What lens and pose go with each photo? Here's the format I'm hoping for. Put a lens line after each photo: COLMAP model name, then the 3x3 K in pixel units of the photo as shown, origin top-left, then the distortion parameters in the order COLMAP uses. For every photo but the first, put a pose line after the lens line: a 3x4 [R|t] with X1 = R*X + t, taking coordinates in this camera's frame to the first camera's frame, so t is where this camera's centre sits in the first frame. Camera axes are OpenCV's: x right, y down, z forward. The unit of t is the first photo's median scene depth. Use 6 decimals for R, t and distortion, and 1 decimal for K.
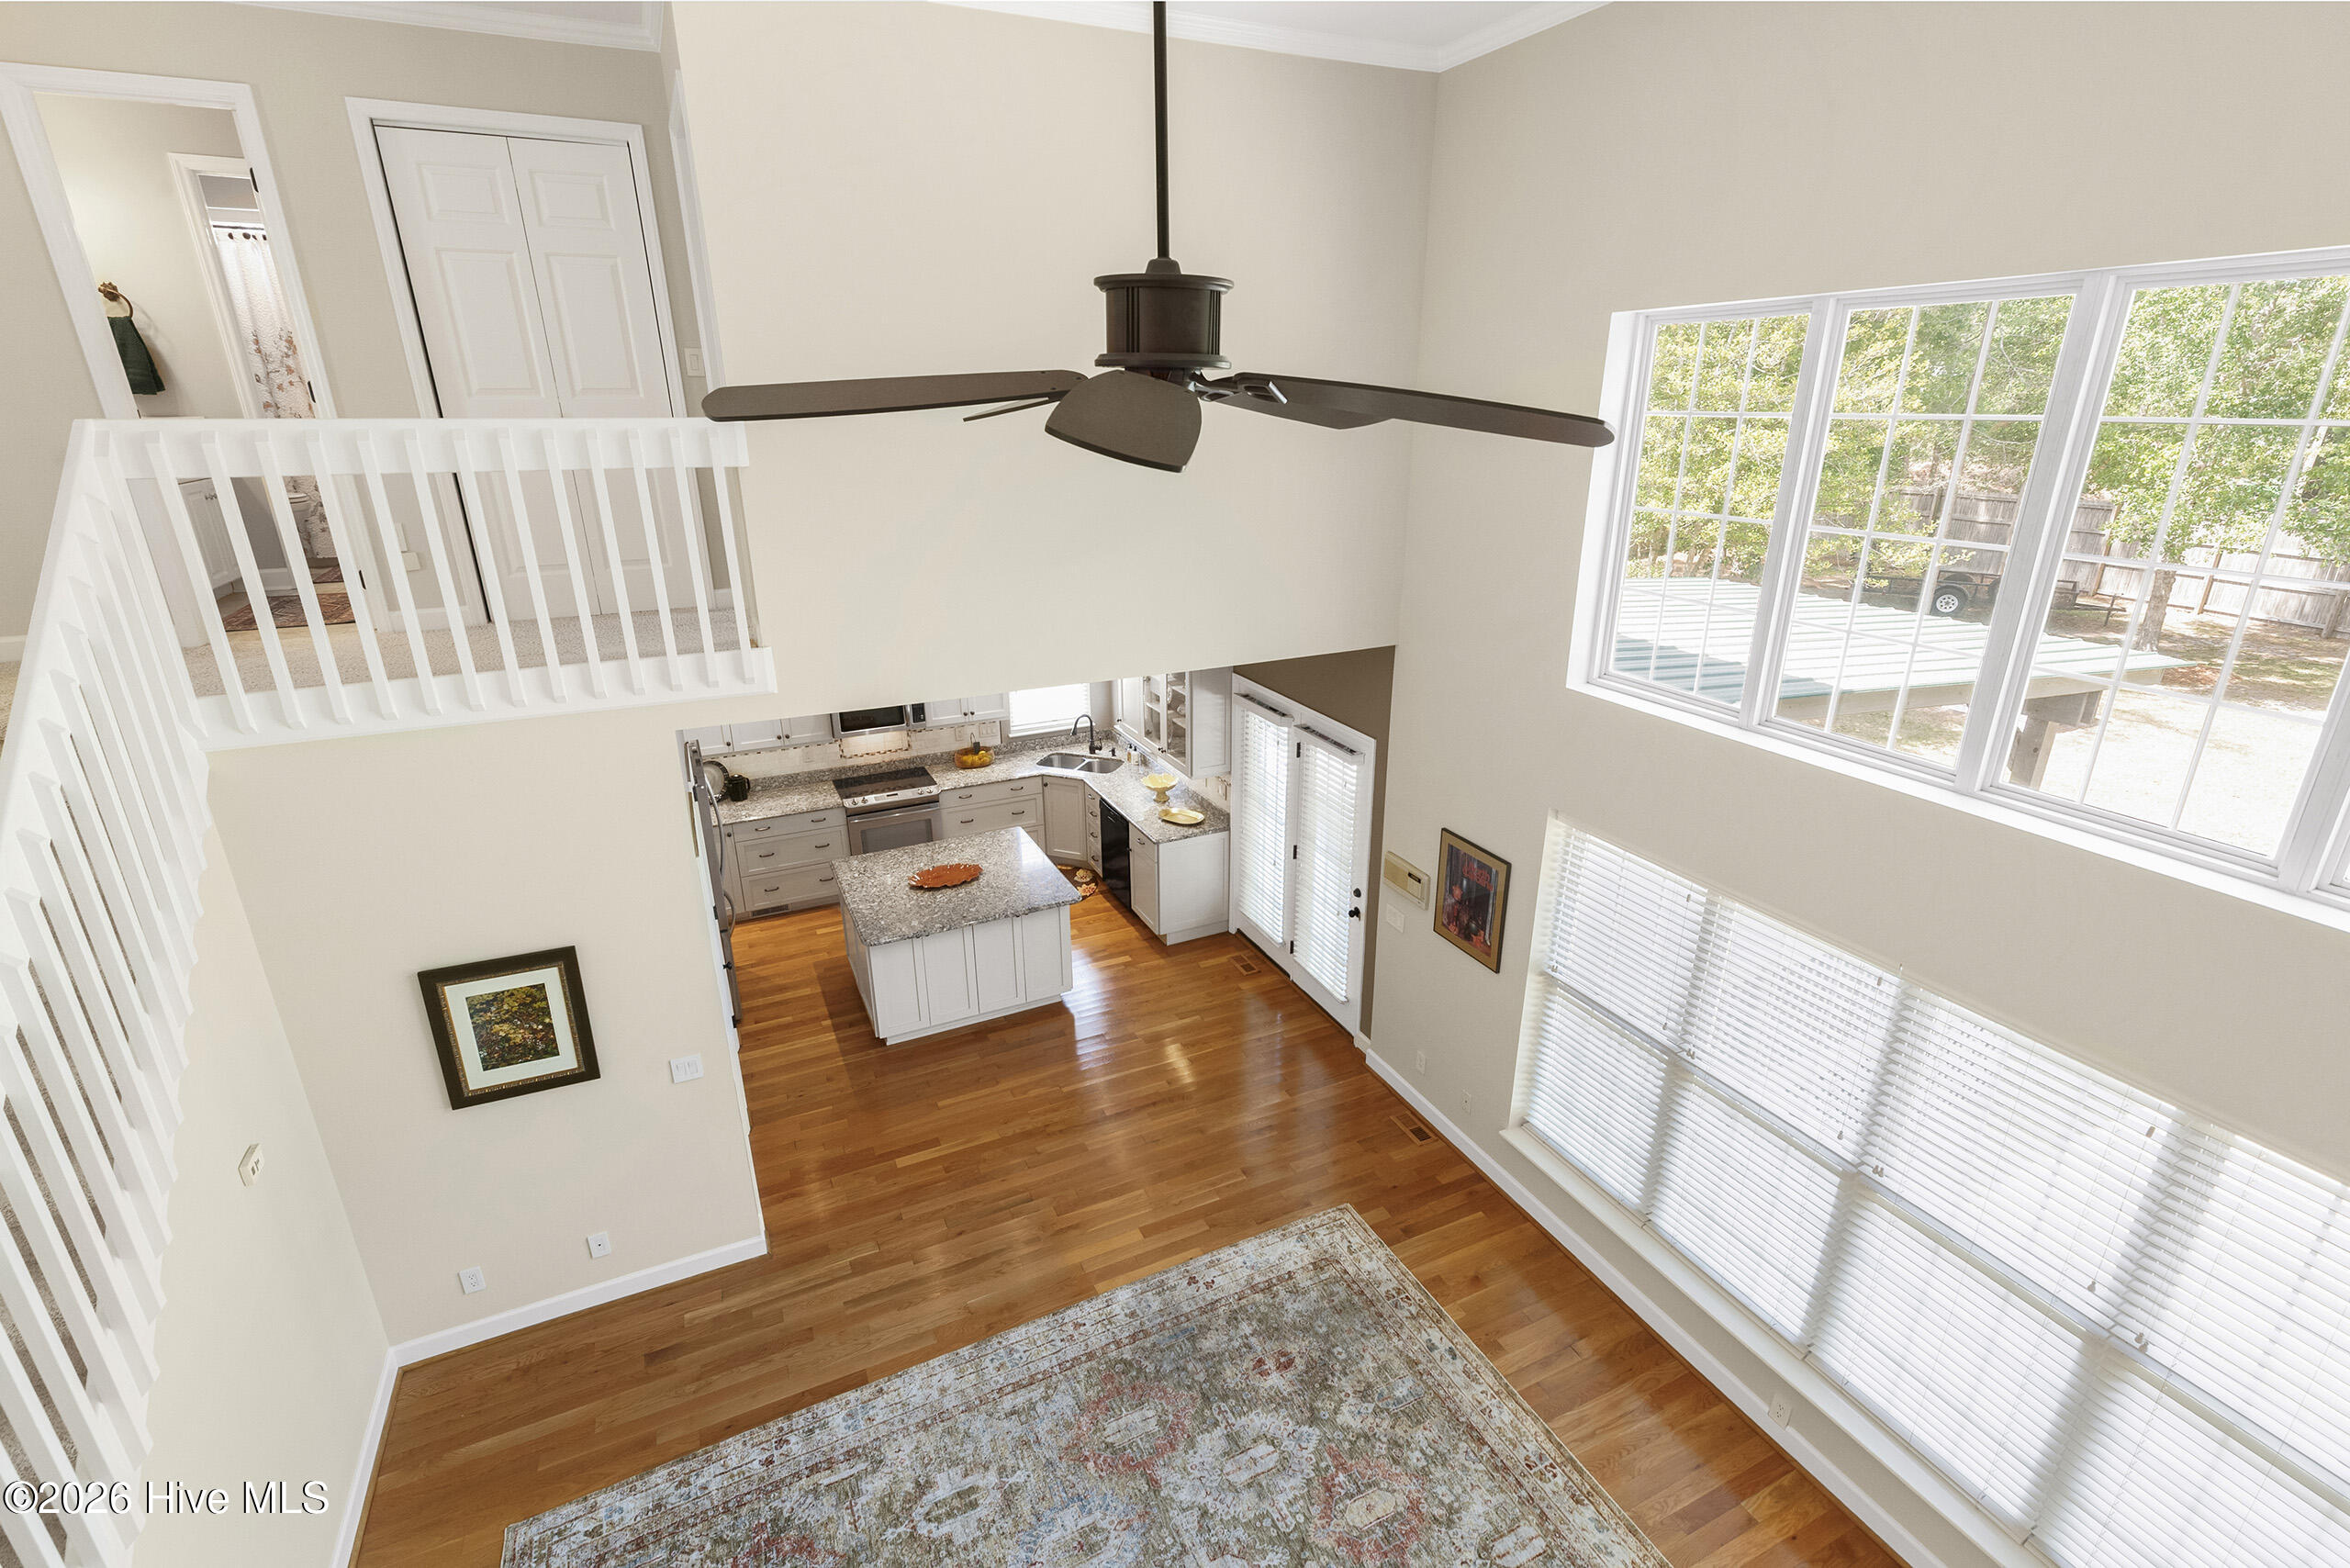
lens RADIAL K [[1053.0, 0, 1165.2], [0, 1053.0, 763.5], [0, 0, 1]] dist [0.010245, 0.000092]
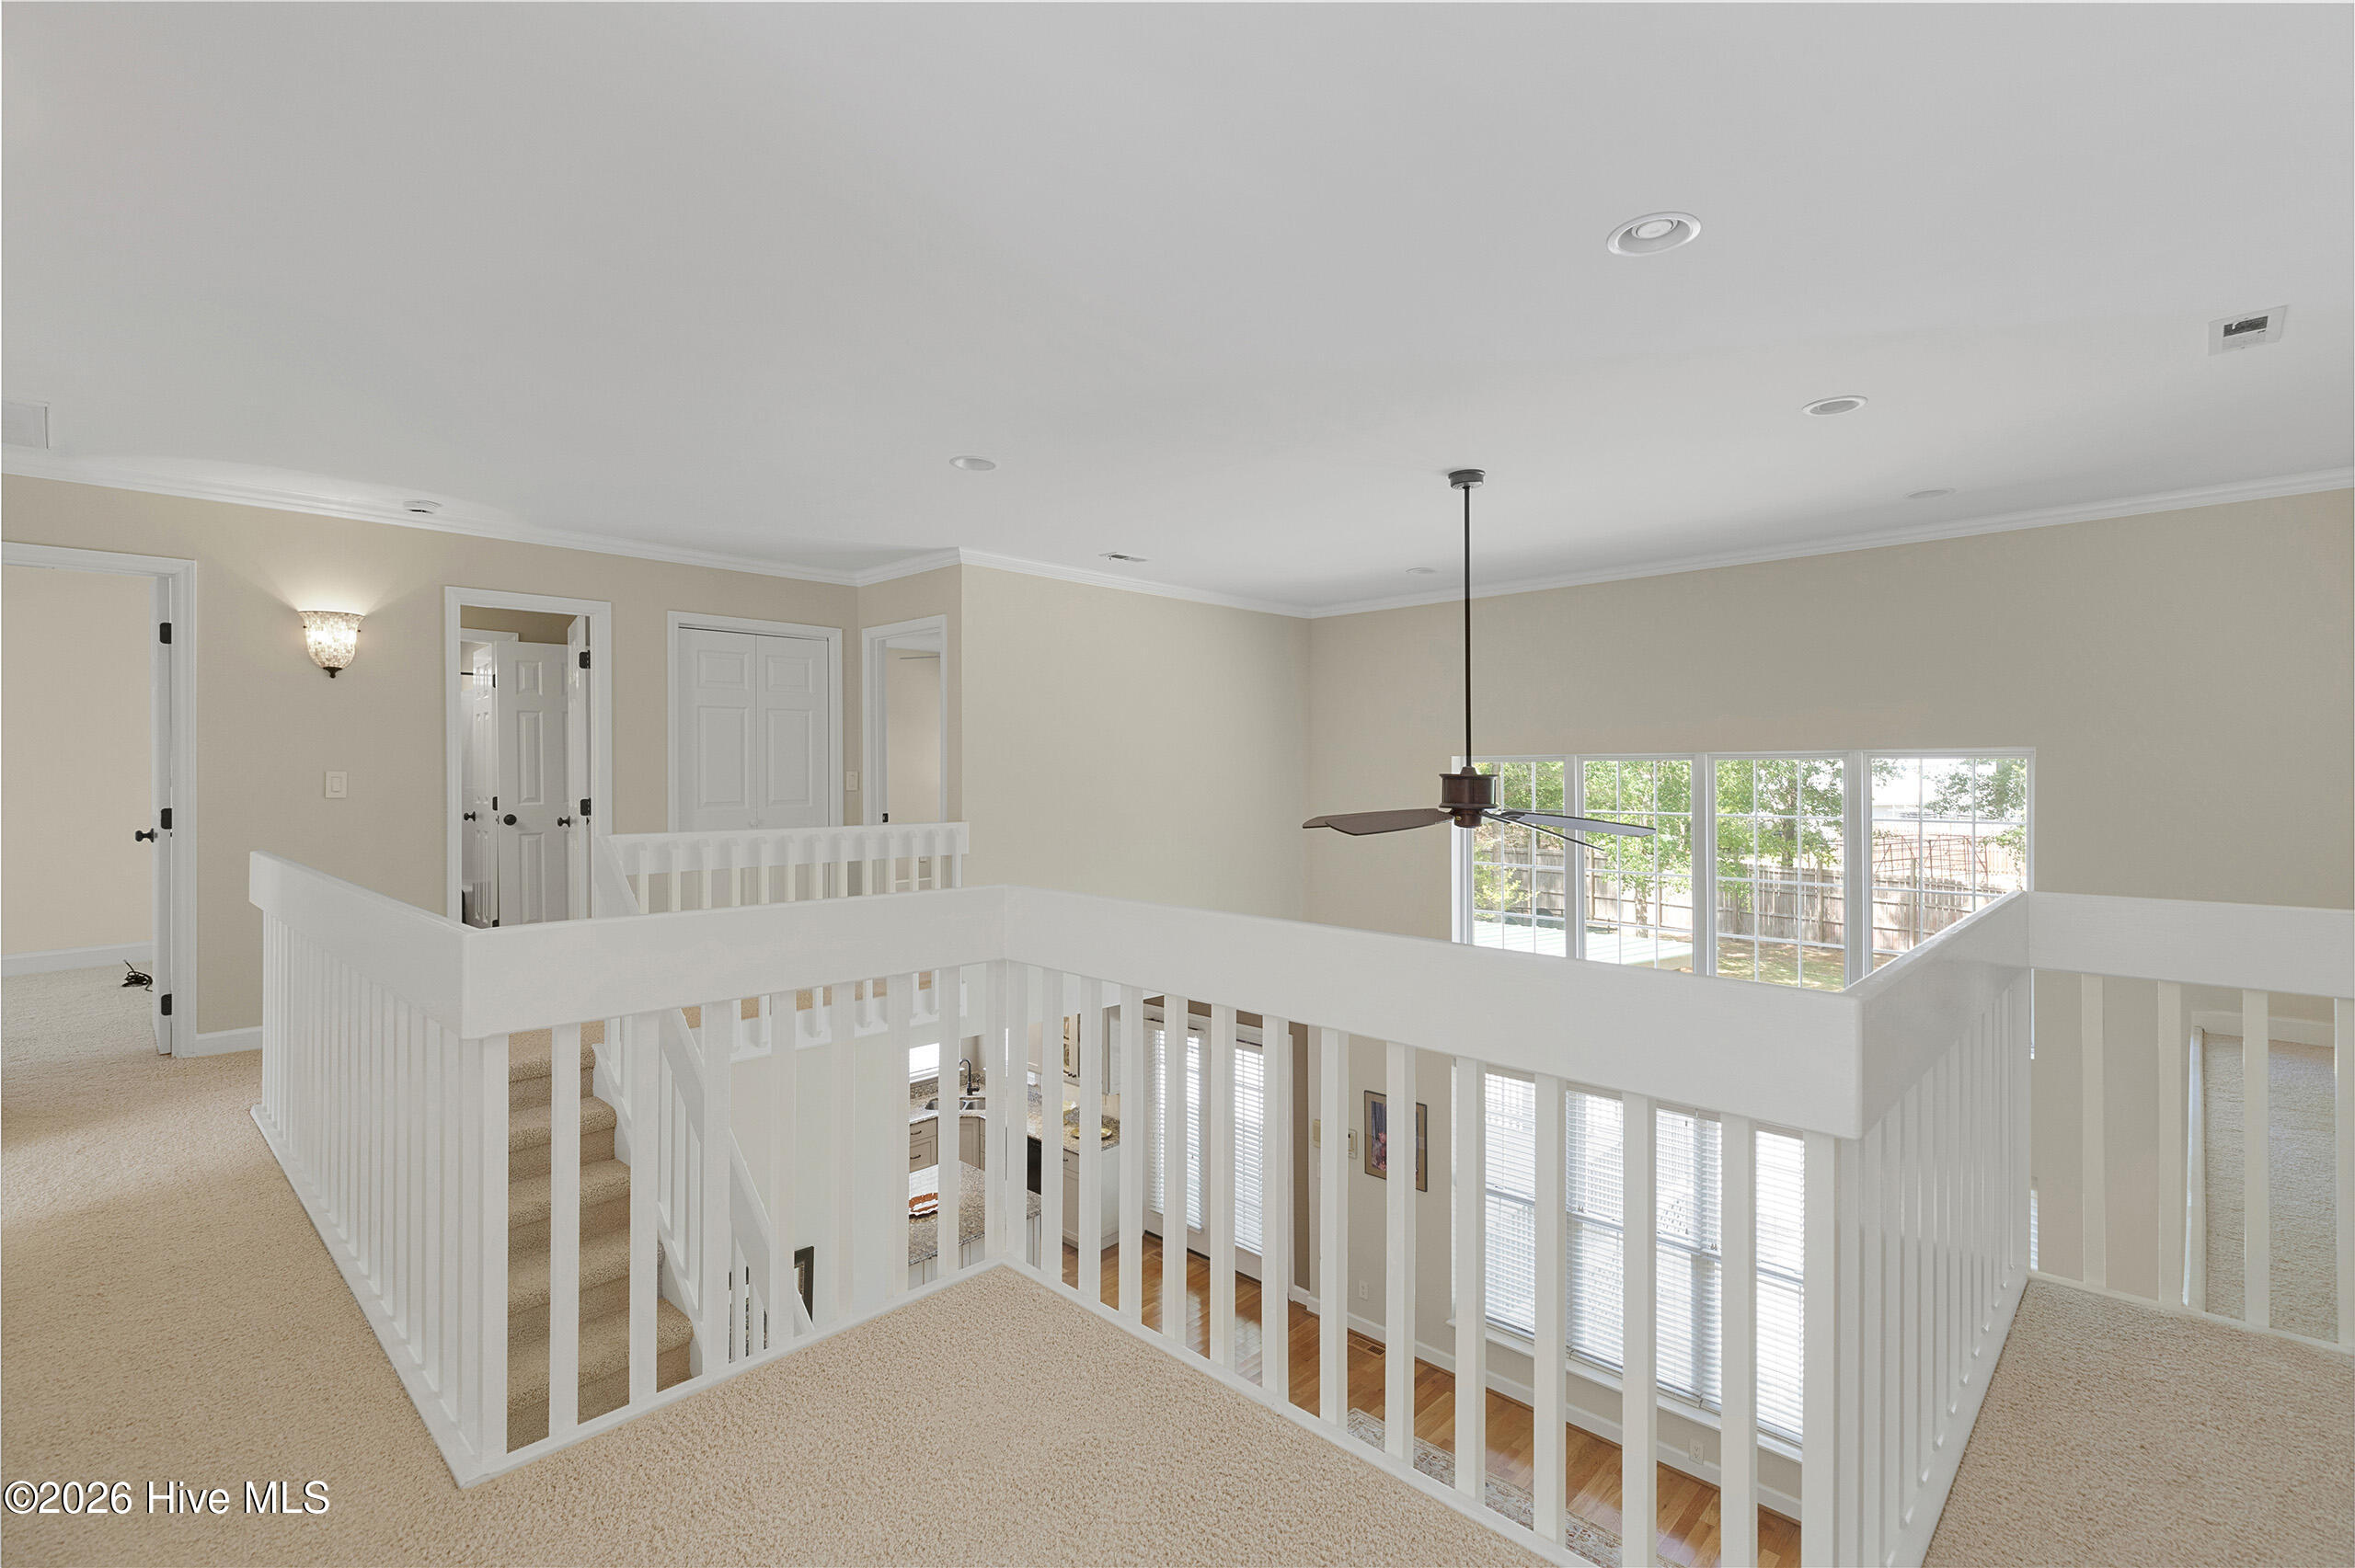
lens RADIAL K [[1055.1, 0, 1167.7], [0, 1055.1, 763.5], [0, 0, 1]] dist [0.010245, 0.000092]
pose [[0.935670, 0.002552, 0.352867, -0.563963], [0.116138, 0.942037, -0.314767, 0.075138], [-0.333217, 0.335499, 0.881139, -0.345159]]
